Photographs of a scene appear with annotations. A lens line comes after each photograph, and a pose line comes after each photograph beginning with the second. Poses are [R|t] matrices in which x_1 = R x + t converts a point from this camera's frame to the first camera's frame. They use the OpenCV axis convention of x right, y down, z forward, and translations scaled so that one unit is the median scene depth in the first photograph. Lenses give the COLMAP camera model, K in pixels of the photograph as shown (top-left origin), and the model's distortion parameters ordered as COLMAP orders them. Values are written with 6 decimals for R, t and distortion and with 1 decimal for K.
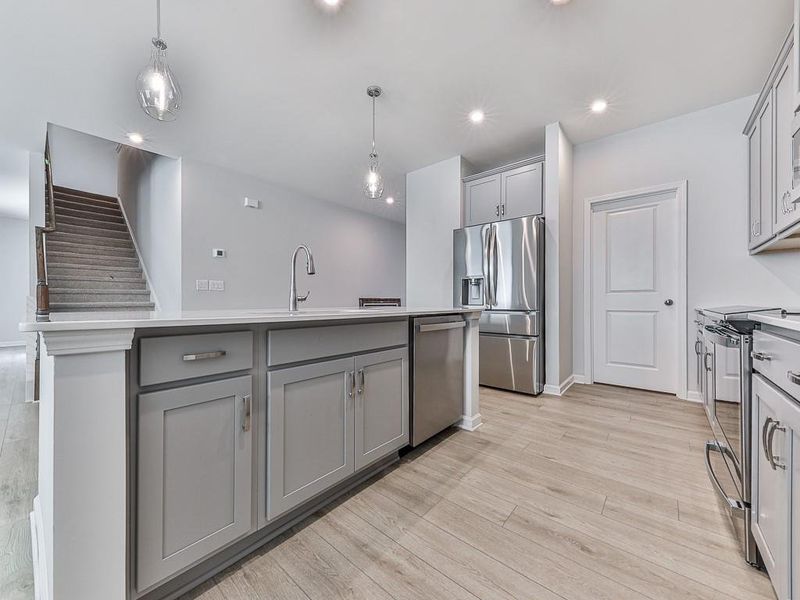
lens RADIAL K [[306.3, 0, 385.8], [0, 306.3, 299.6], [0, 0, 1]] dist [-0.002031, -0.000409]
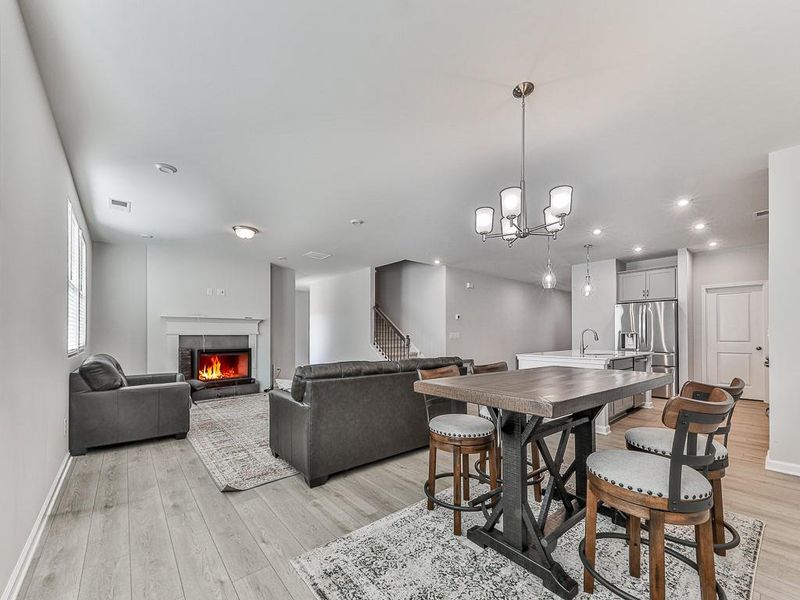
lens RADIAL K [[308.8, 0, 399.8], [0, 308.8, 331.8], [0, 0, 1]] dist [-0.000517, -0.000211]
pose [[0.987097, -0.004855, -0.160053, -0.727797], [0.005186, 0.999985, 0.001650, -0.090478], [0.160042, -0.002458, 0.987107, -0.951018]]
